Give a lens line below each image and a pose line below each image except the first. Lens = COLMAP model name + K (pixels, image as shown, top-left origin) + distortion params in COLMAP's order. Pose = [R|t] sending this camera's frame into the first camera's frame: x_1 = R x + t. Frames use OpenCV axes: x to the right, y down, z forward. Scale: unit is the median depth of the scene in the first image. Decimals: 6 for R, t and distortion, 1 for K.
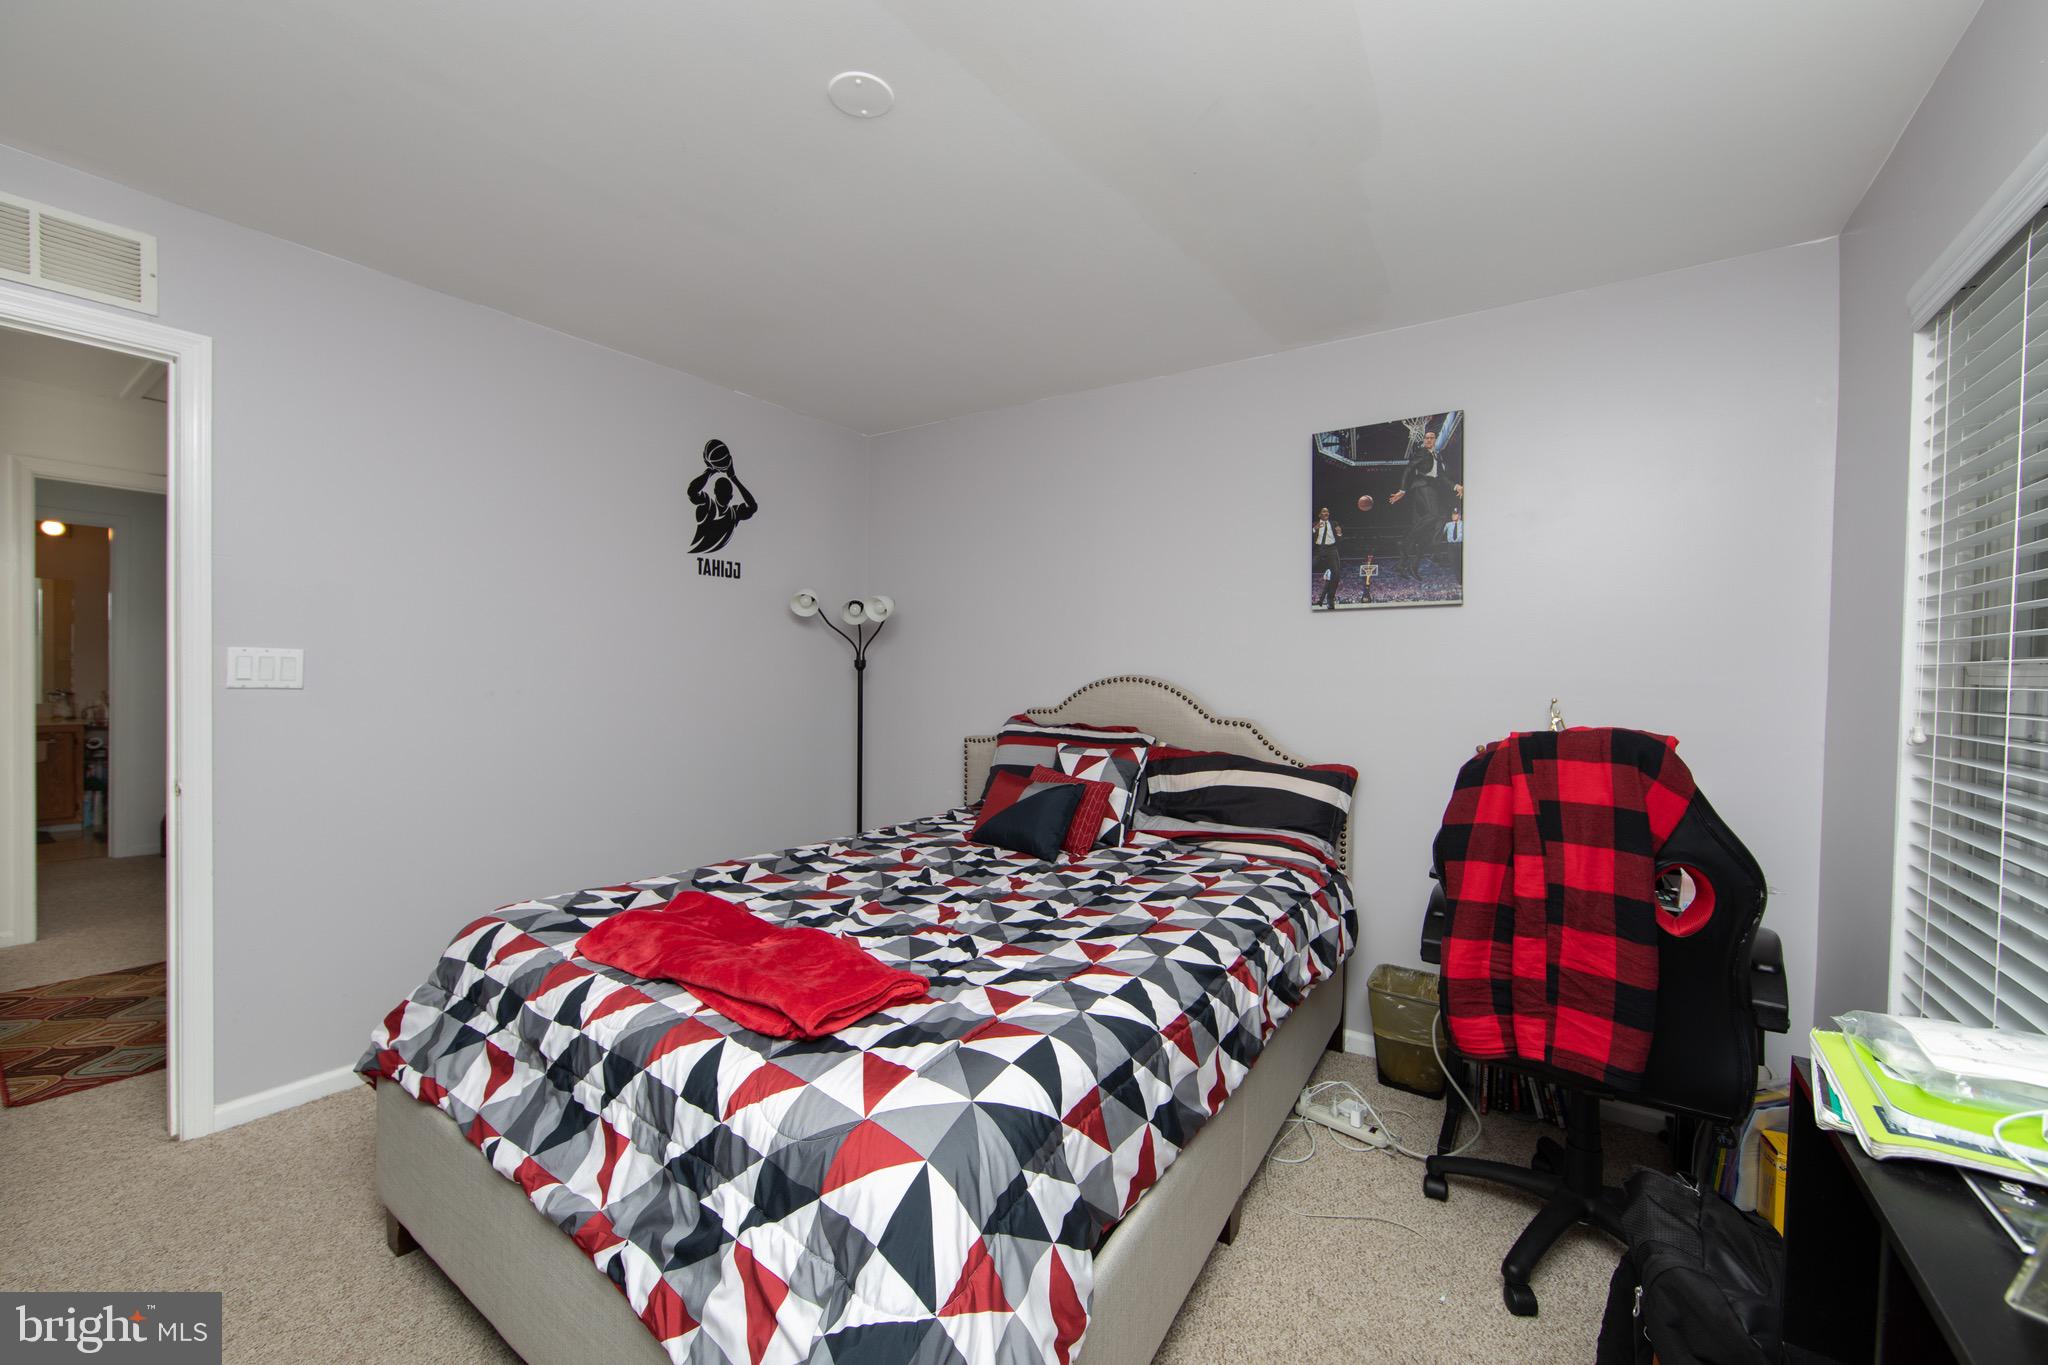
lens RADIAL K [[808.9, 0, 1010.1], [0, 808.9, 676.7], [0, 0, 1]] dist [-0.002354, 0.000170]
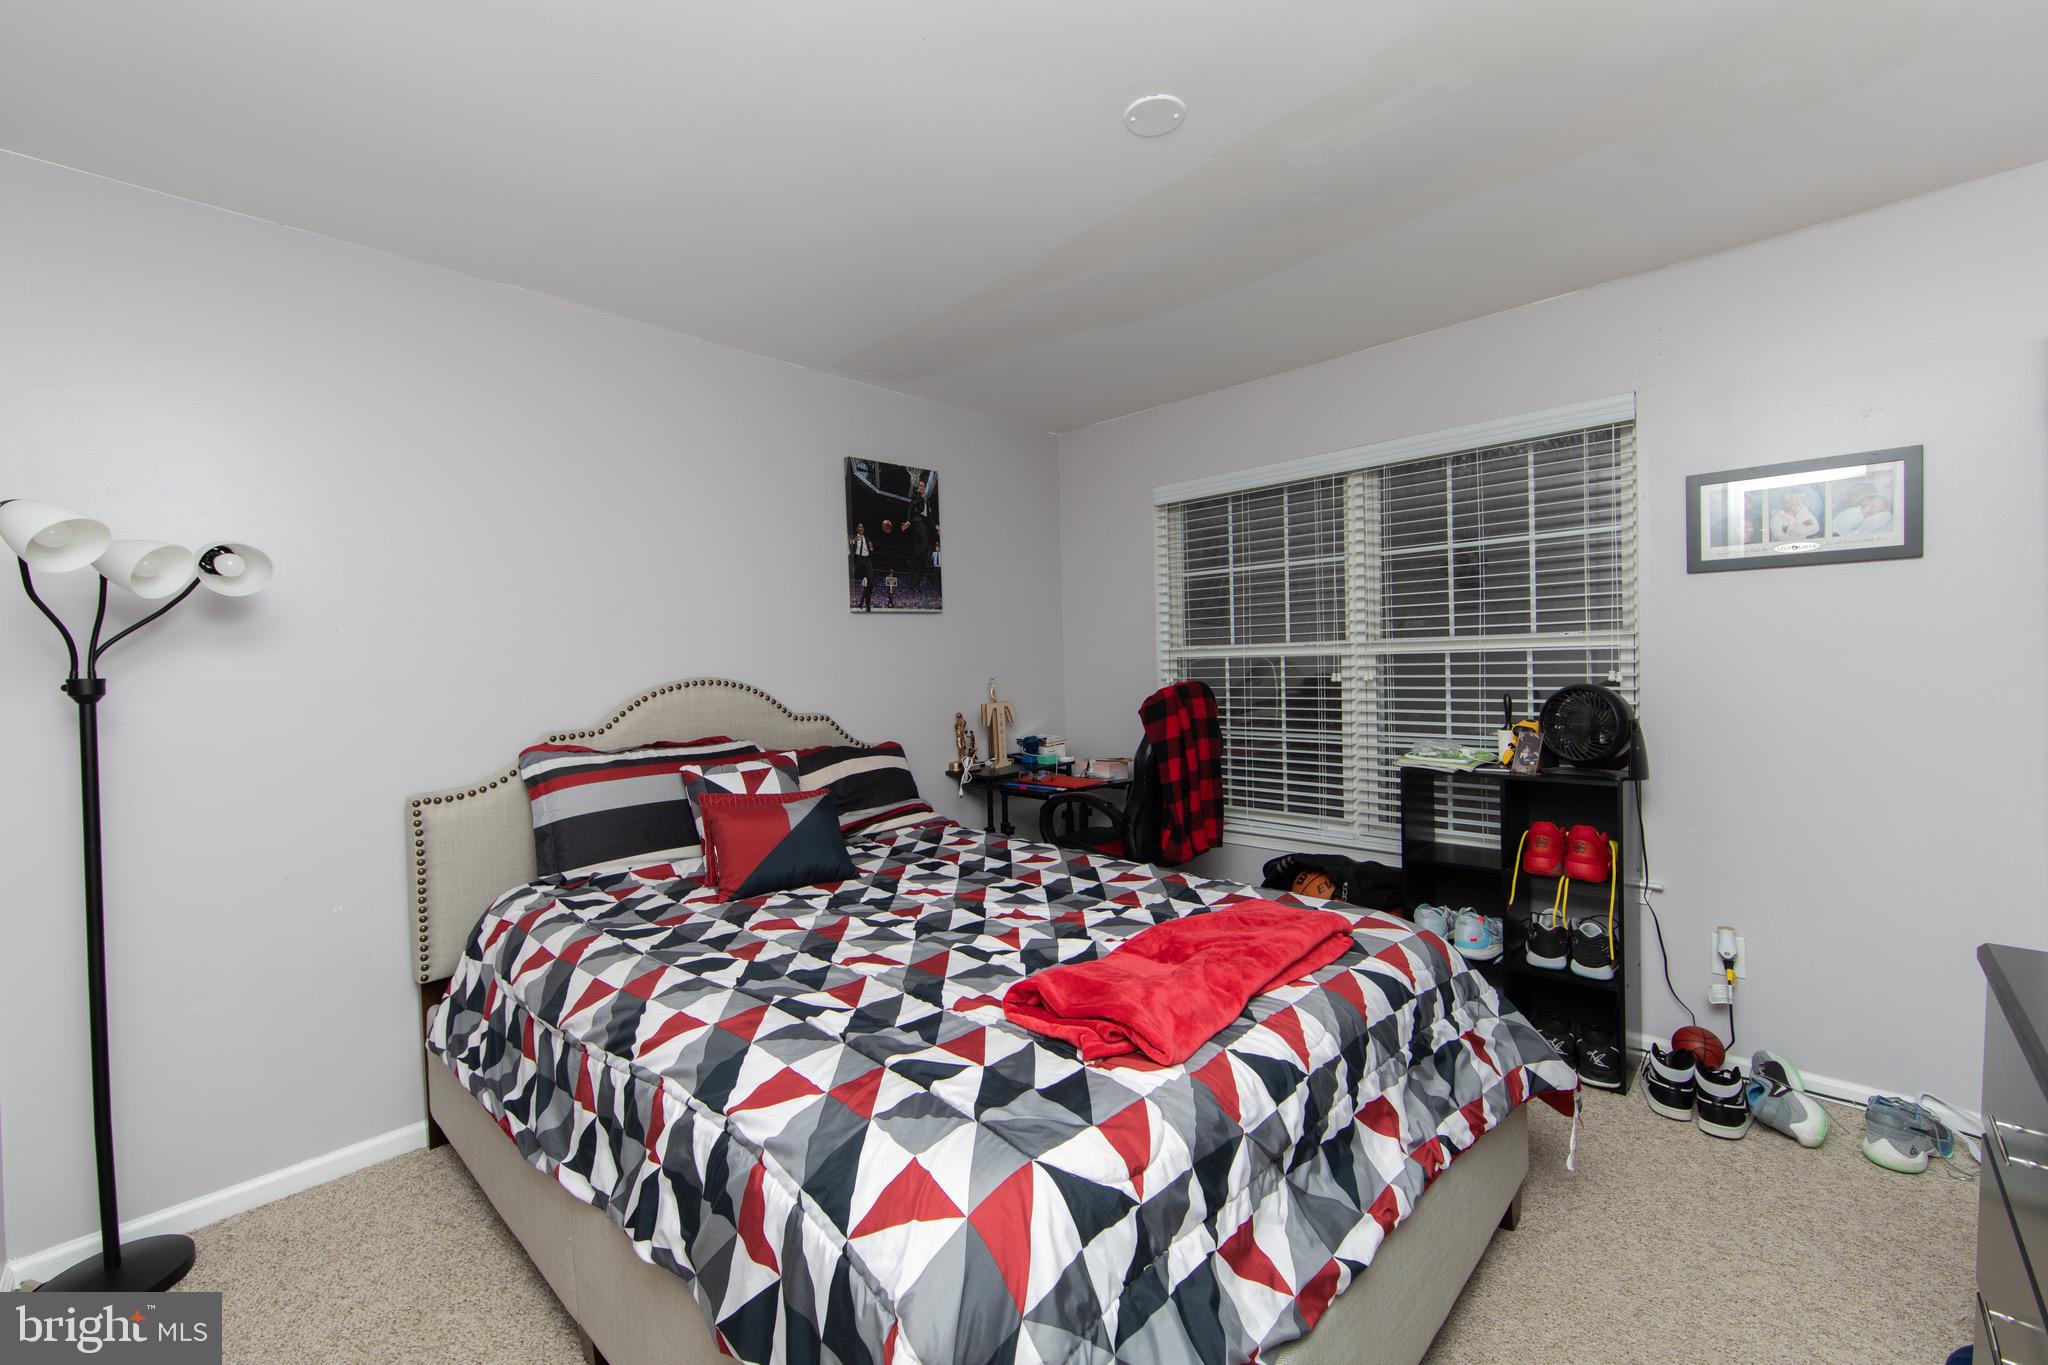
lens RADIAL K [[814.6, 0, 1019.0], [0, 814.6, 678.0], [0, 0, 1]] dist [-0.000533, 0.000044]
pose [[0.164704, -0.046964, 0.985224, -0.741906], [0.040568, 0.998343, 0.040808, -0.026075], [-0.985508, 0.033248, 0.166336, 0.589560]]
